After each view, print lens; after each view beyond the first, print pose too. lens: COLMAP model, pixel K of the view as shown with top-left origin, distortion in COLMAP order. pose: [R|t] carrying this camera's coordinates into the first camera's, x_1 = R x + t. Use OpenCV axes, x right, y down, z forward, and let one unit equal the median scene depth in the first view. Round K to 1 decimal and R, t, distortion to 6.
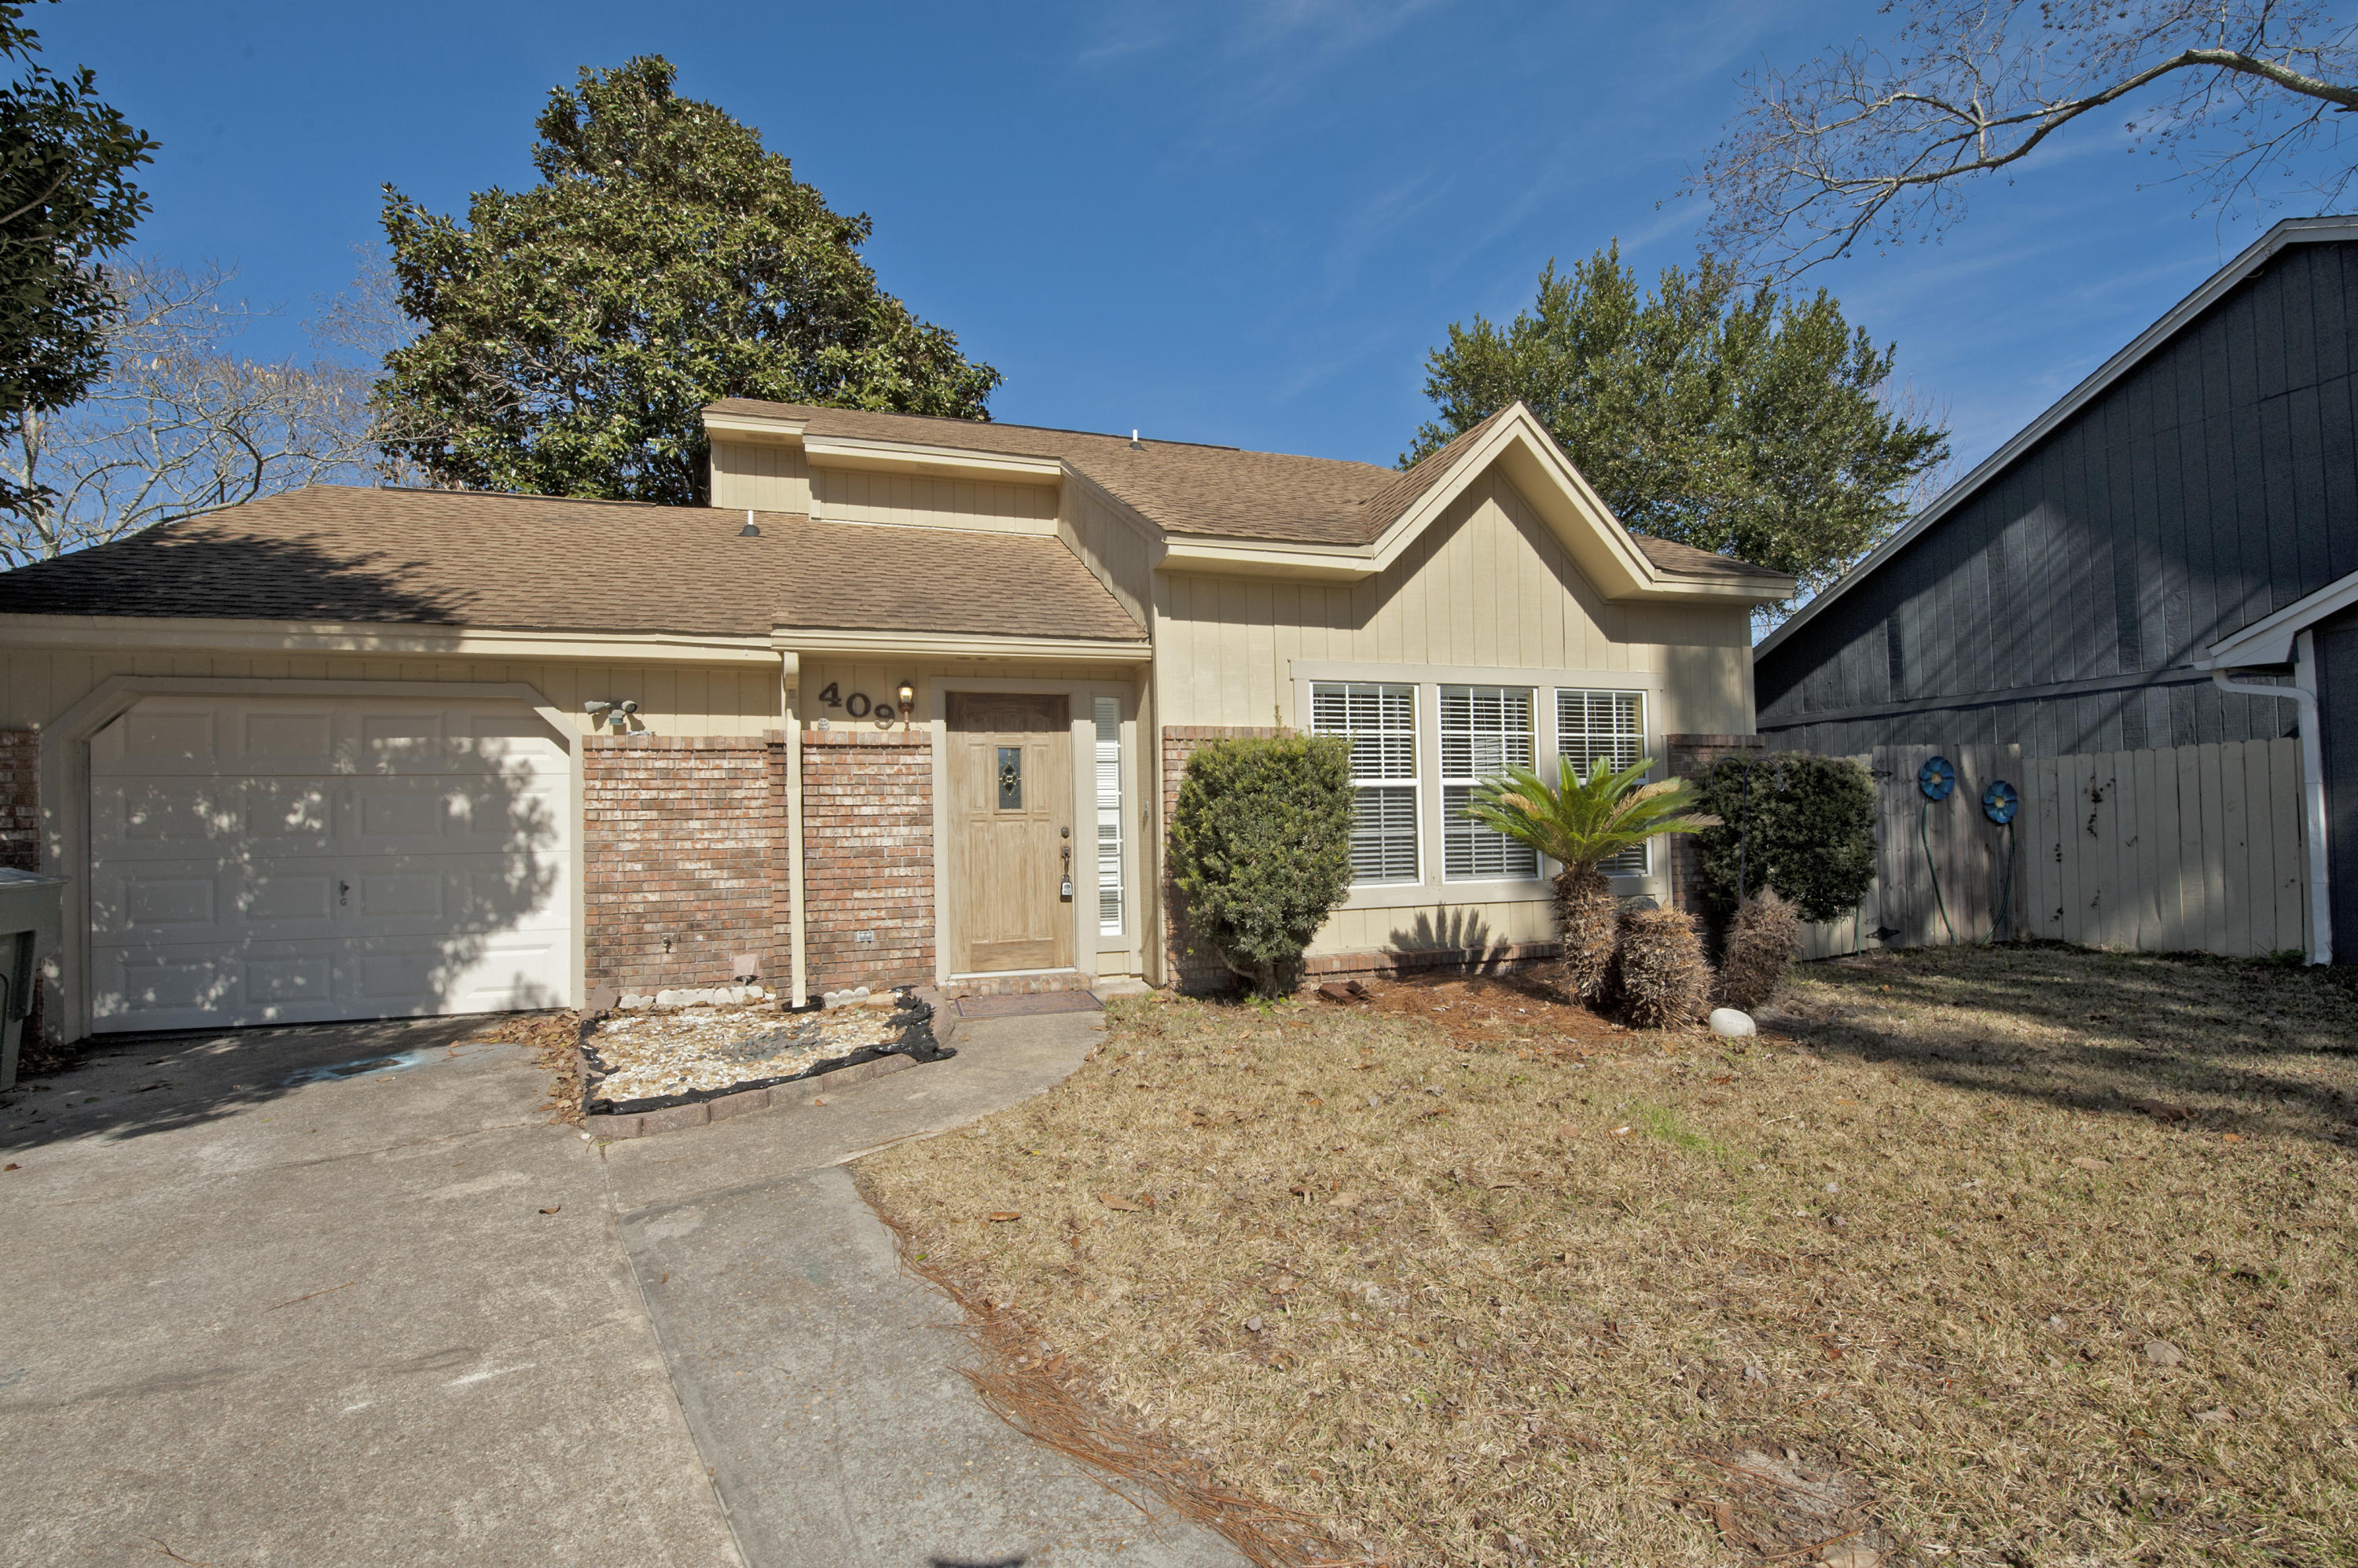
lens RADIAL K [[959.0, 0, 1177.9], [0, 959.0, 817.3], [0, 0, 1]] dist [-0.019372, -0.000143]
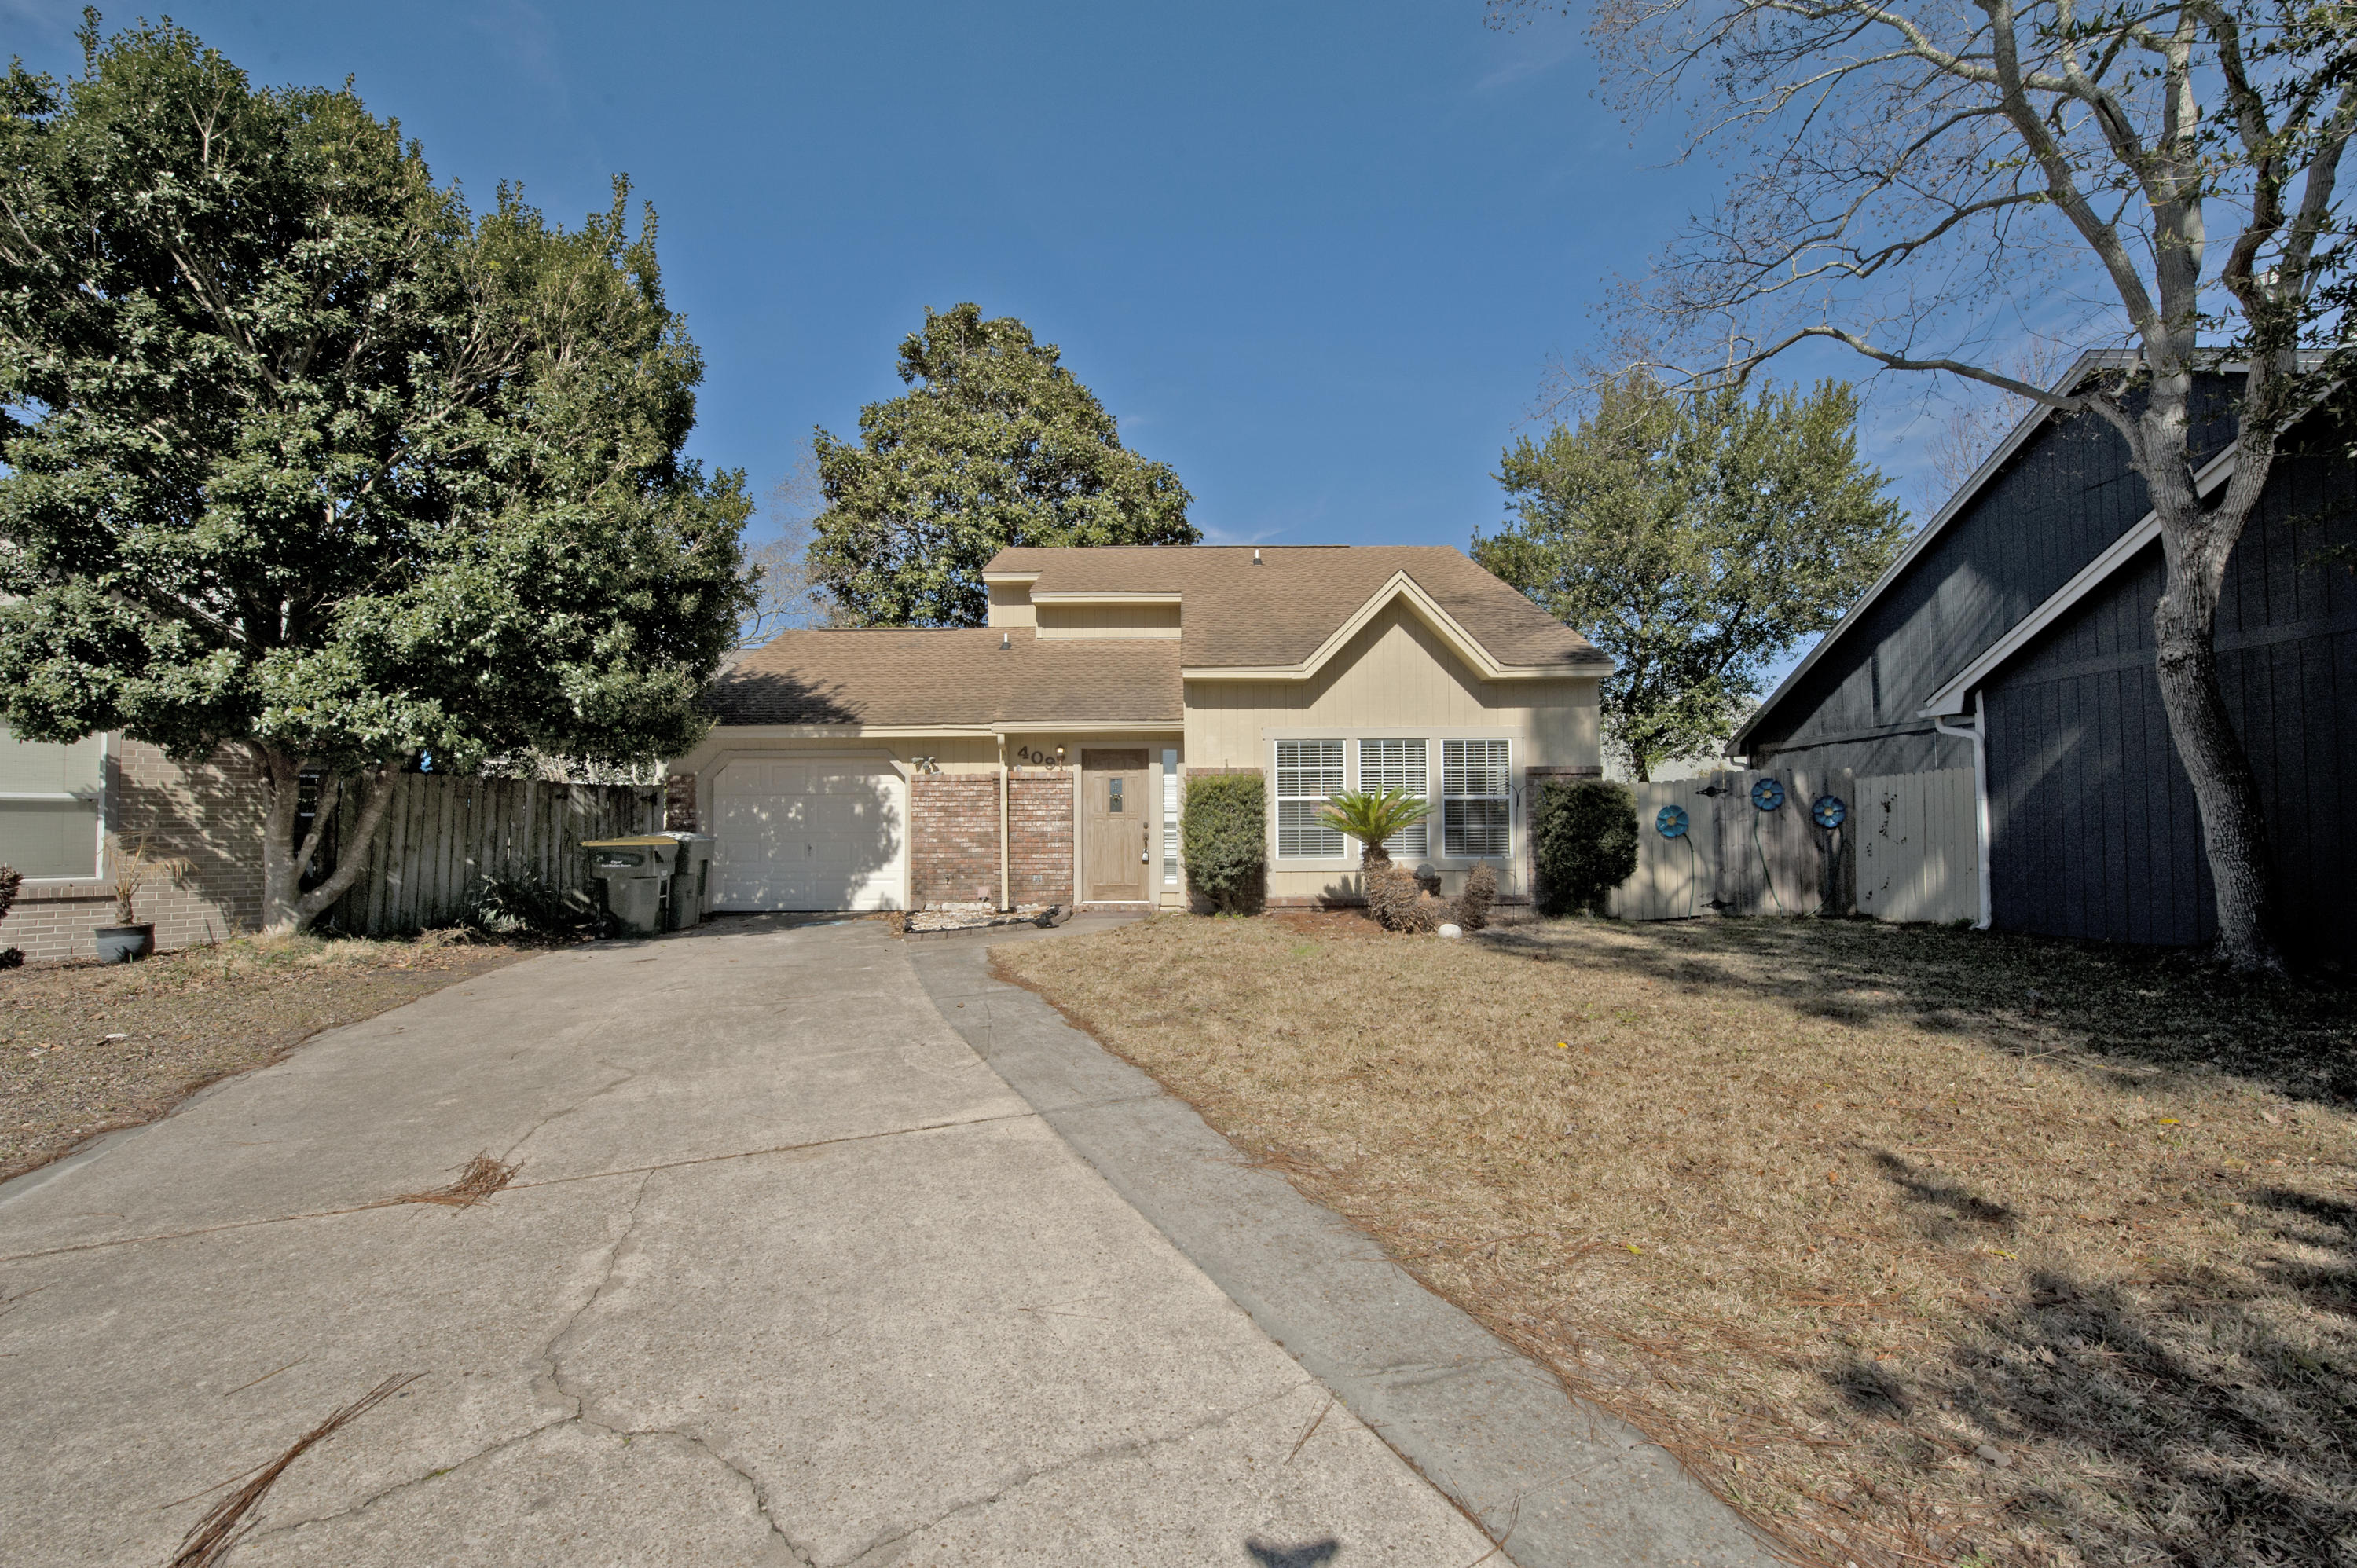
lens RADIAL K [[958.5, 0, 1177.4], [0, 958.5, 817.3], [0, 0, 1]] dist [-0.019372, -0.000143]
pose [[0.950466, 0.006793, -0.310753, 0.505260], [-0.008358, 0.999958, -0.003704, 0.006697], [0.310715, 0.006118, 0.950484, -0.701309]]
